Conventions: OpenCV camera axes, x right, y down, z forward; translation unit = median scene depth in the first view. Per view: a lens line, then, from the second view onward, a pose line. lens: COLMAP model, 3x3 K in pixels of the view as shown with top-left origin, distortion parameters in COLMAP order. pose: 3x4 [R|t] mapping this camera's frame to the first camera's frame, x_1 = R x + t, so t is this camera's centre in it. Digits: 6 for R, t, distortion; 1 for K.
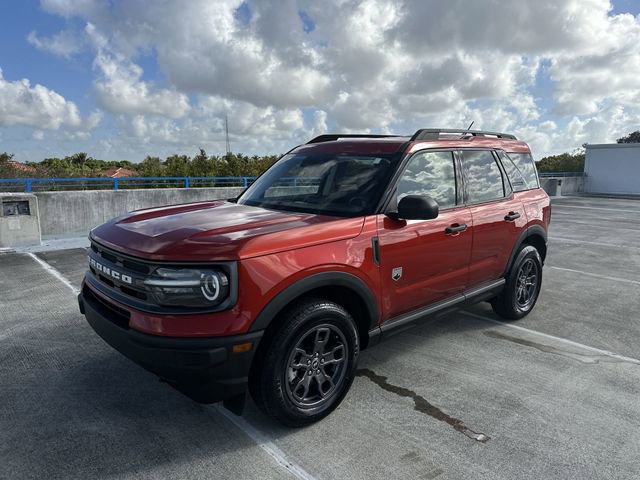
lens RADIAL K [[450.6, 0, 326.4], [0, 450.6, 250.2], [0, 0, 1]] dist [0.033186, -0.044268]
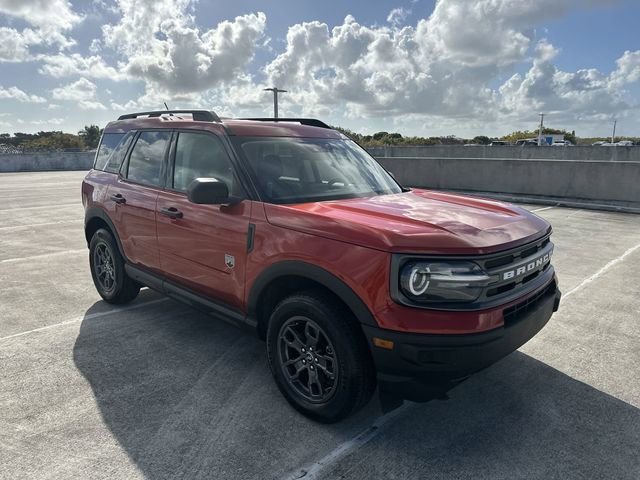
lens RADIAL K [[450.6, 0, 317.8], [0, 450.6, 245.5], [0, 0, 1]] dist [0.033186, -0.044268]
pose [[-0.059794, -0.225919, 0.972309, -1.176986], [0.181353, 0.955383, 0.233139, -0.260259], [-0.981599, 0.190271, -0.016155, 1.231934]]
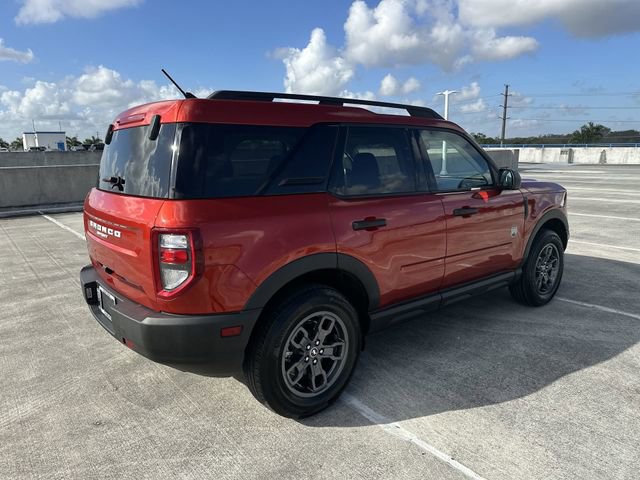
lens RADIAL K [[450.6, 0, 319.3], [0, 450.6, 237.9], [0, 0, 1]] dist [0.033186, -0.044268]
pose [[-0.997972, -0.007470, 0.063214, 0.176466], [0.016632, 0.927989, 0.372237, -0.485869], [-0.061442, 0.372533, -0.925983, 2.559714]]
